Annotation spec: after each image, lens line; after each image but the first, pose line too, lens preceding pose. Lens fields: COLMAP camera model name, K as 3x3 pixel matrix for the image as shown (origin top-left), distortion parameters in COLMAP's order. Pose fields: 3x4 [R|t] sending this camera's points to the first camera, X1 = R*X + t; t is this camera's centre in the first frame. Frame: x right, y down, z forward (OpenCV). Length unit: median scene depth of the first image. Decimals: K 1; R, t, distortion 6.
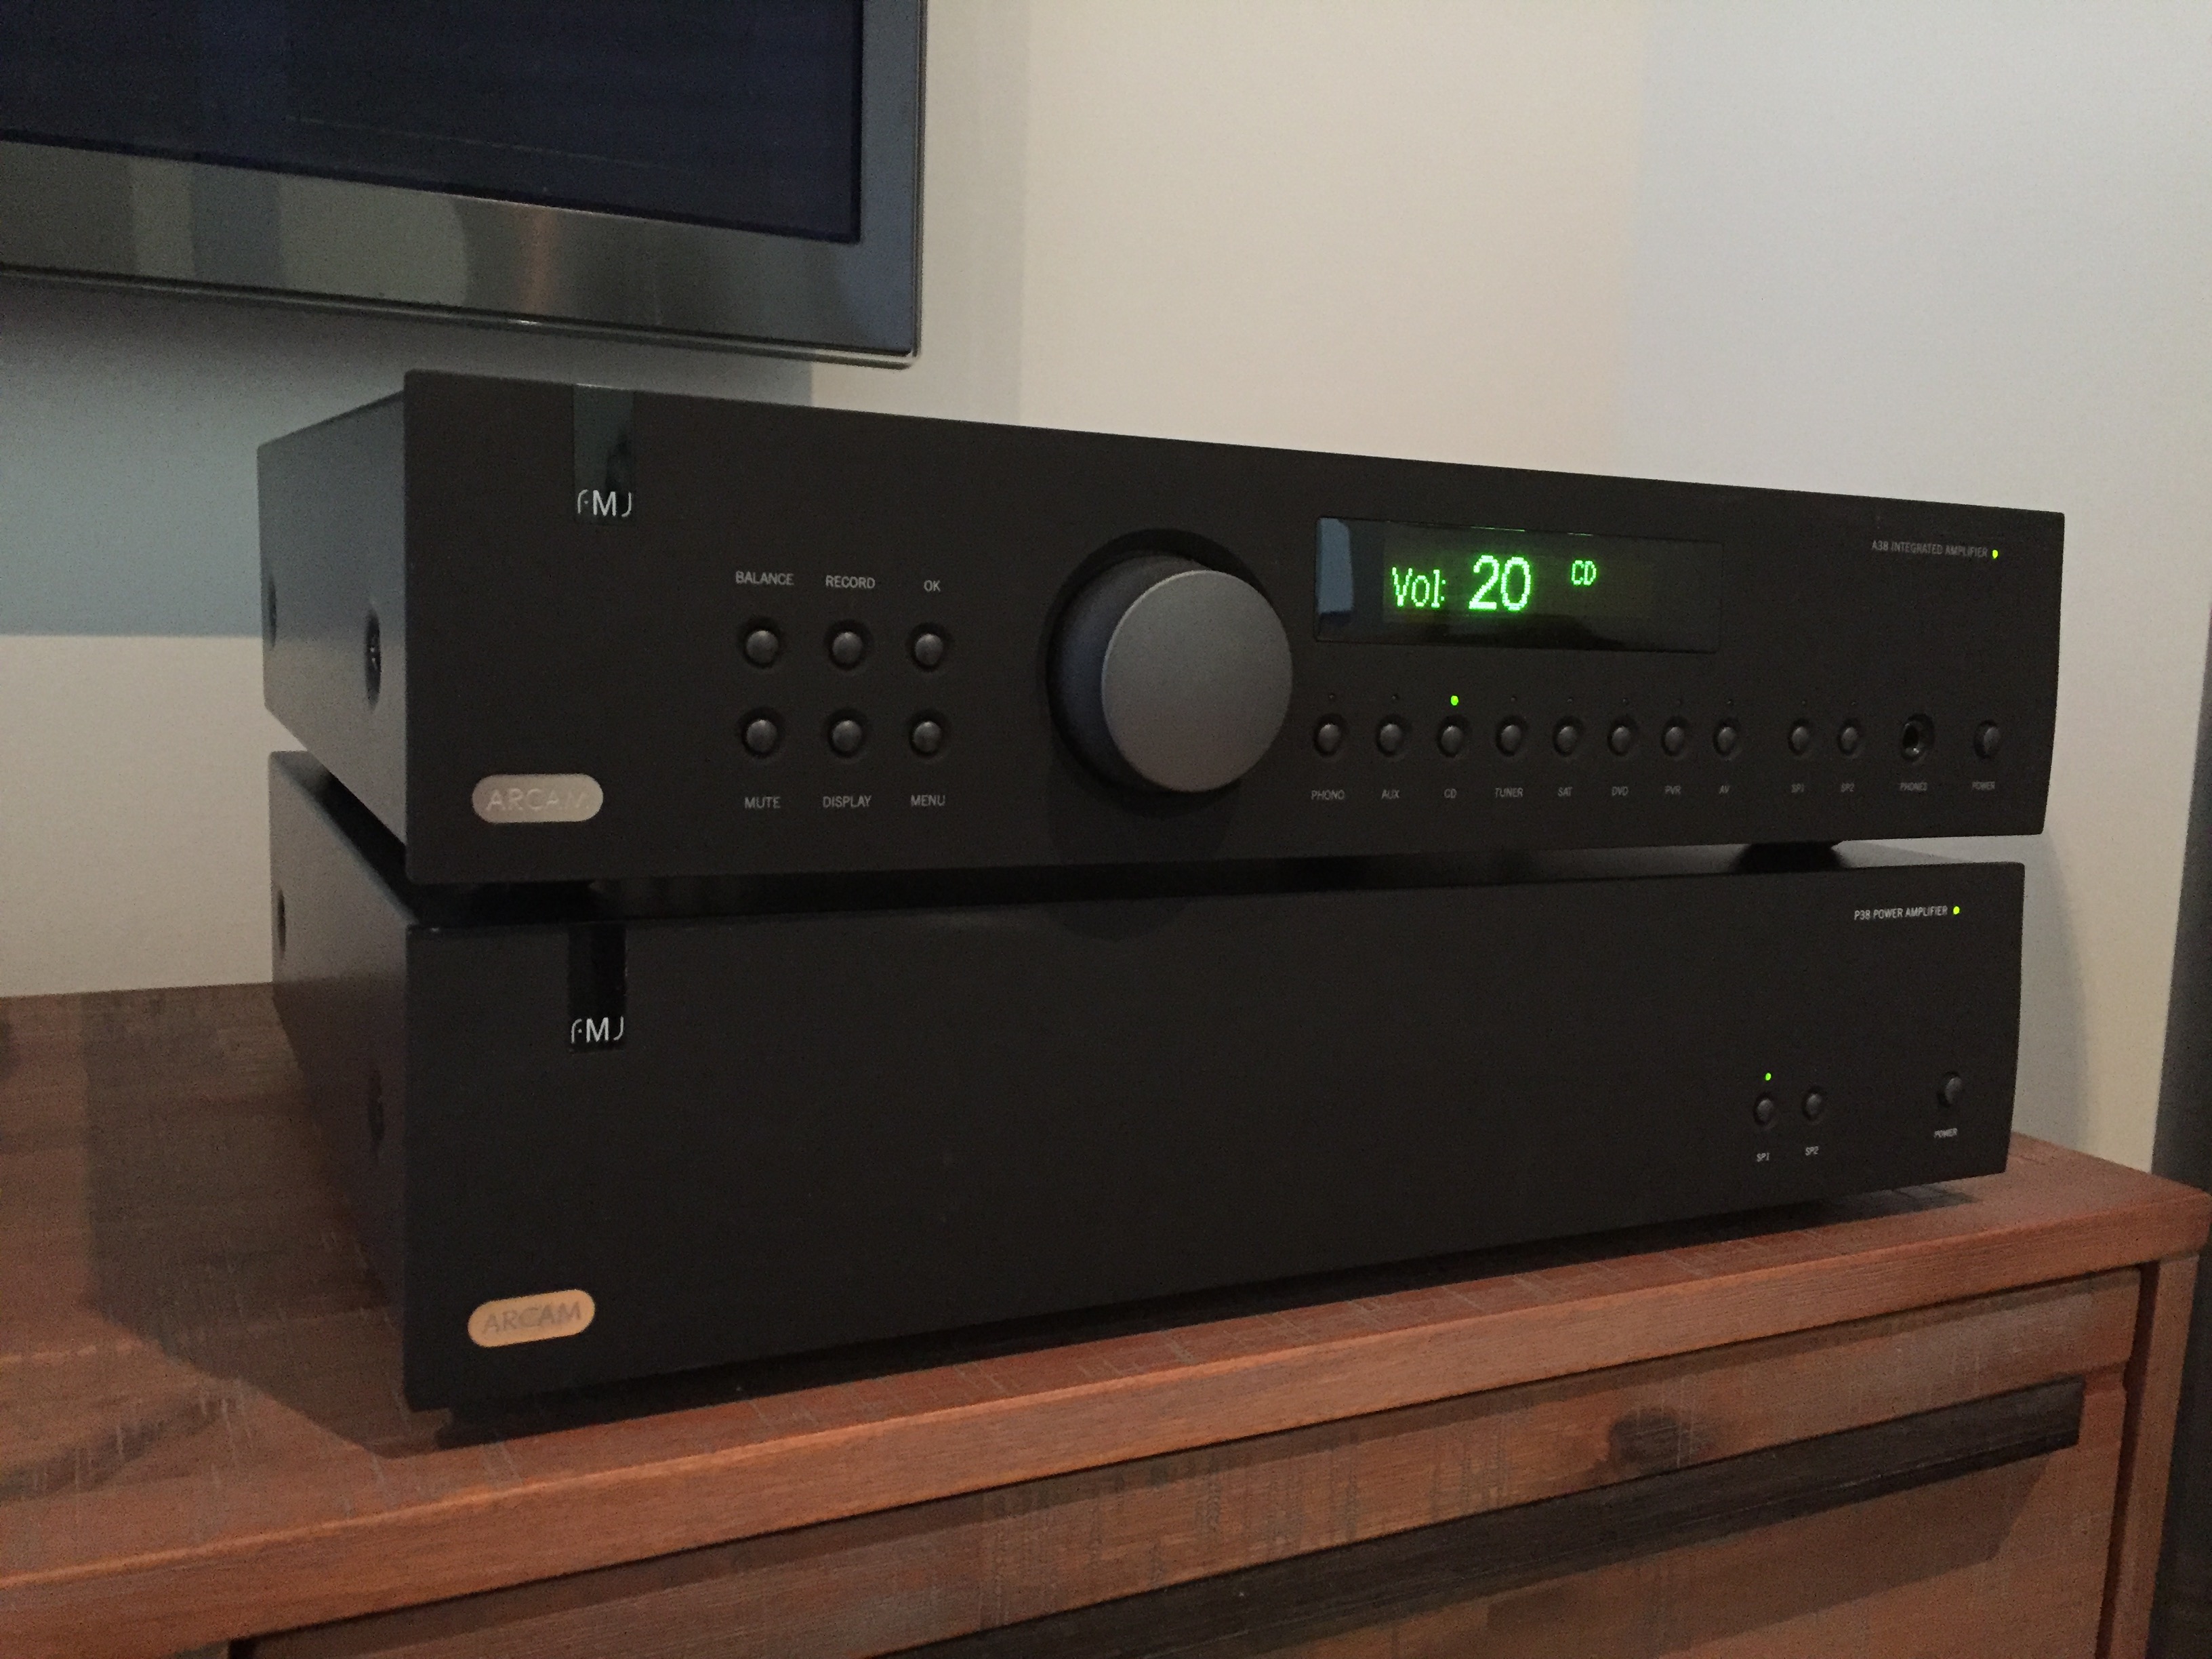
lens RADIAL K [[1911.3, 0, 1106.0], [0, 1911.3, 829.5], [0, 0, 1]] dist [0.085490, -0.135431]
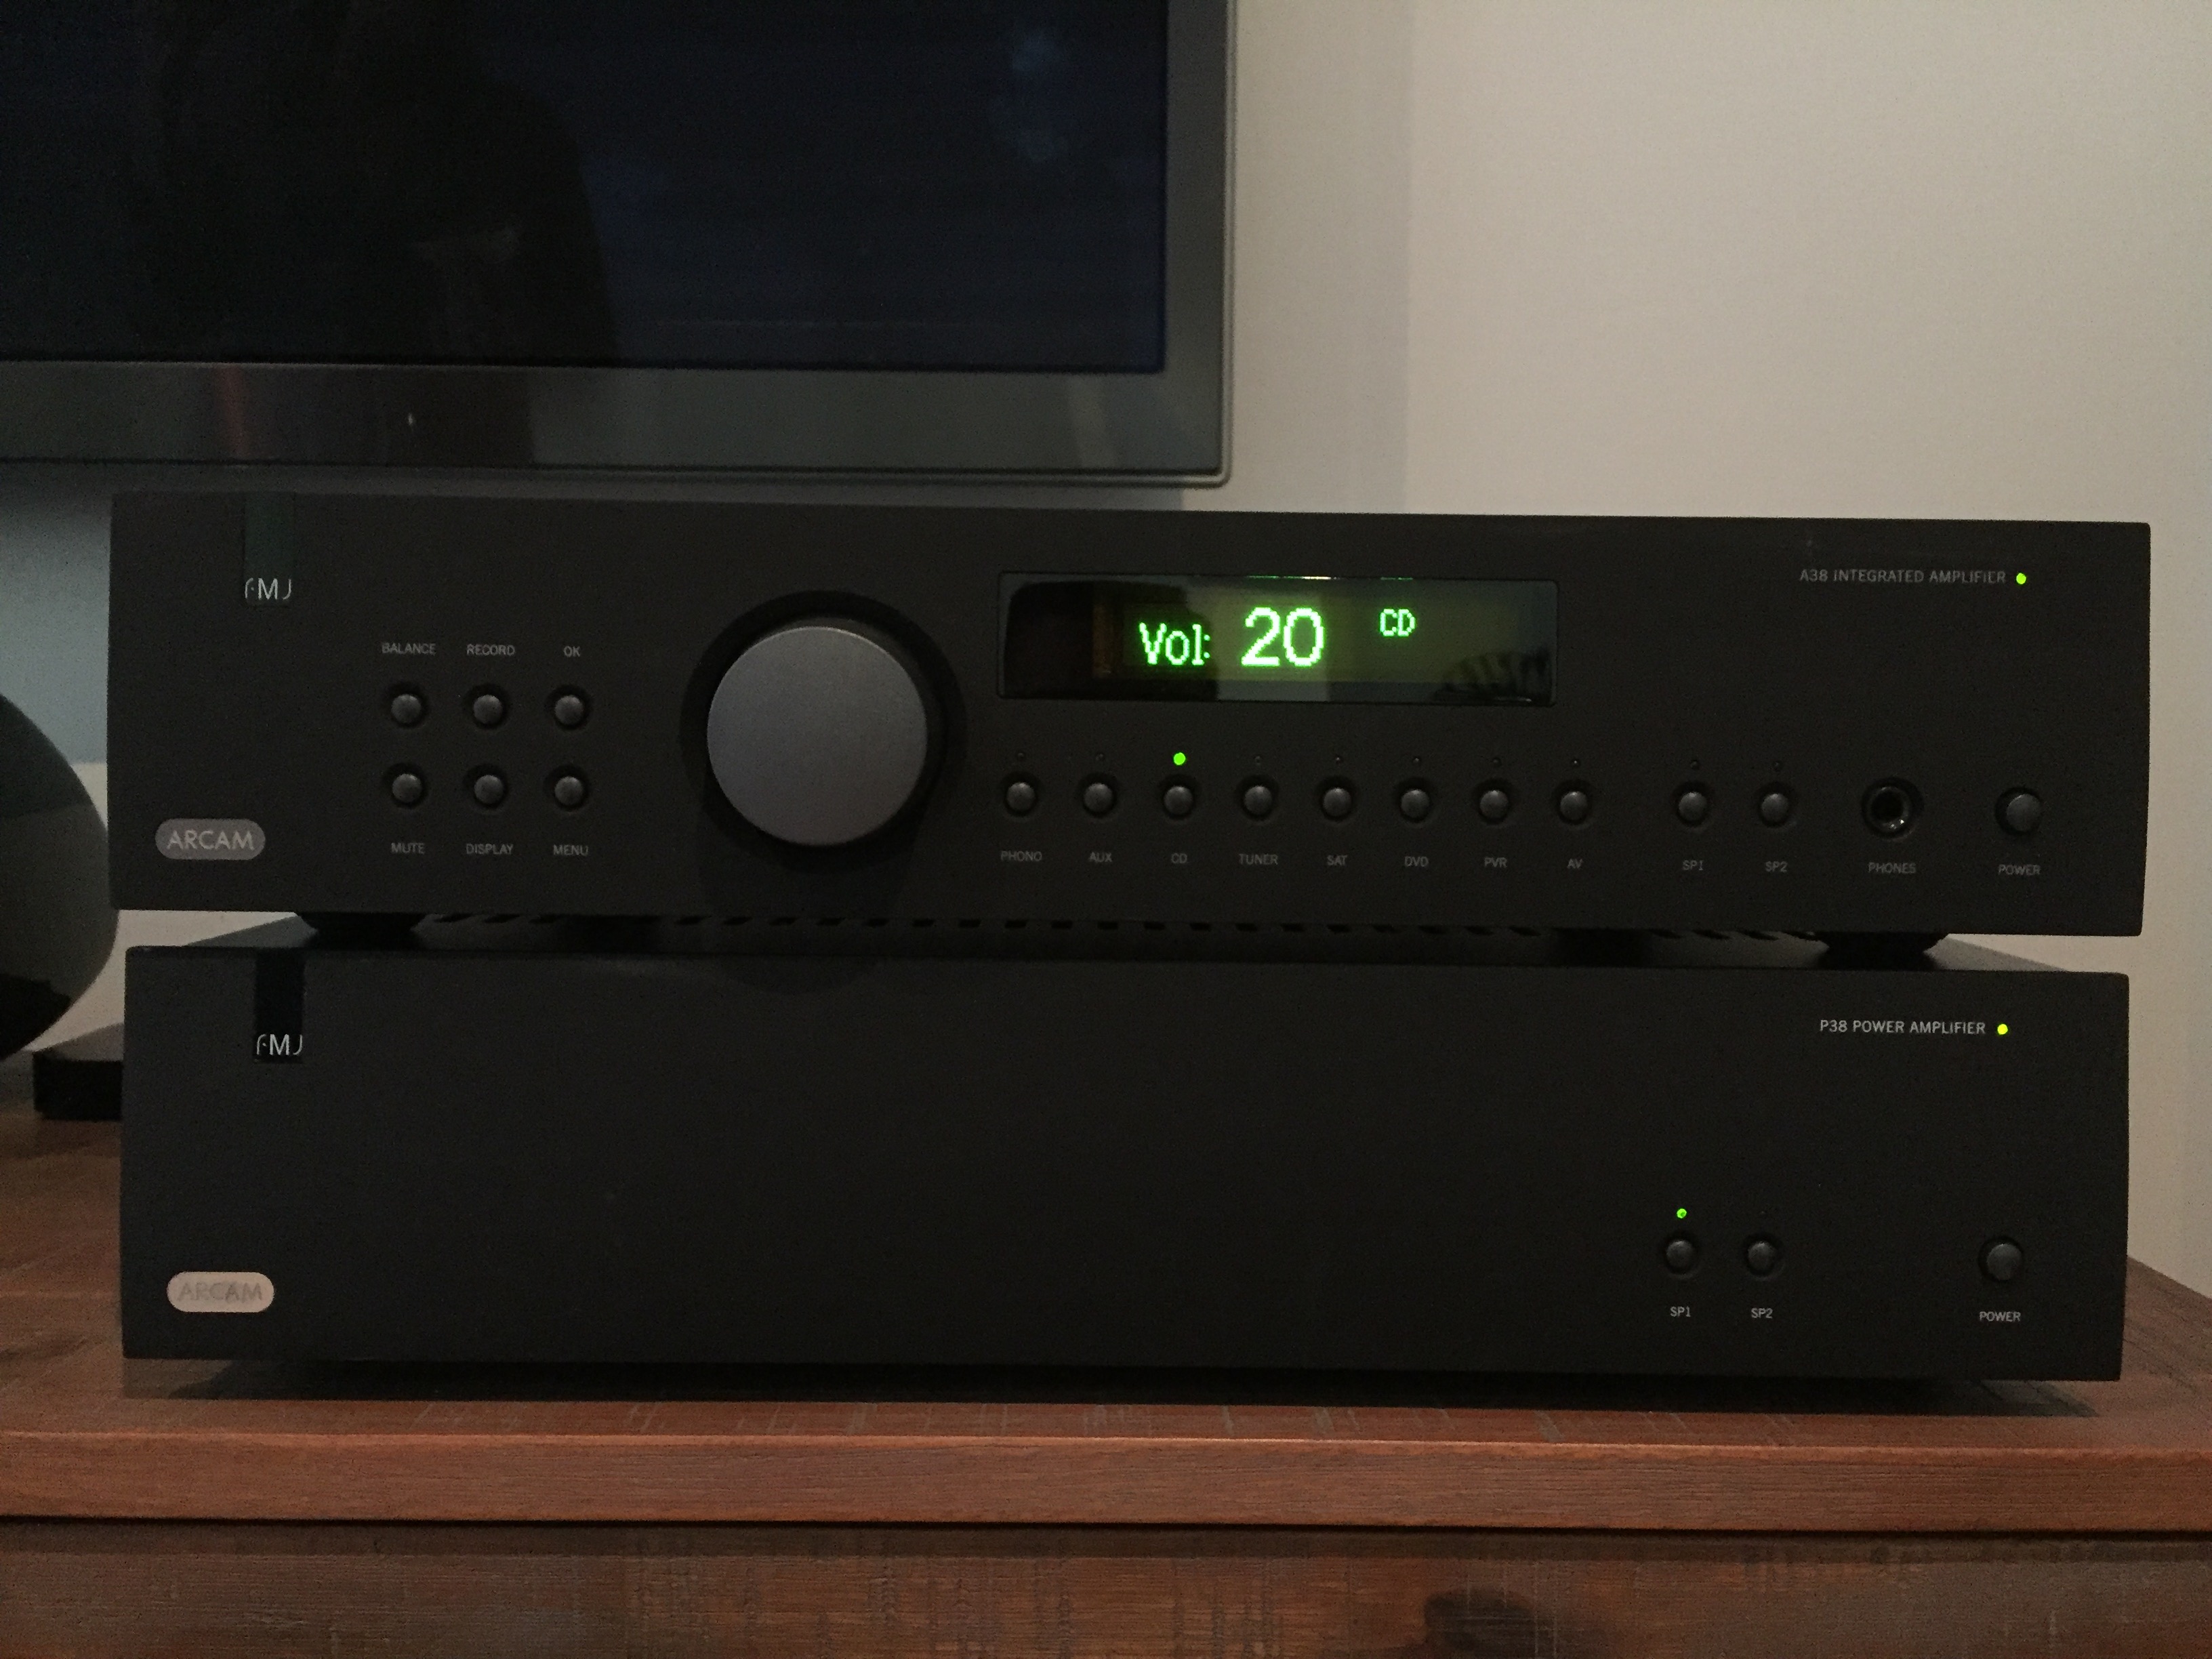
lens RADIAL K [[1911.3, 0, 1106.0], [0, 1911.3, 829.5], [0, 0, 1]] dist [0.085490, -0.135431]
pose [[0.890584, -0.005870, -0.454780, 0.561057], [-0.032233, 0.996588, -0.075985, 0.038380], [0.453675, 0.082330, 0.887356, 0.151037]]
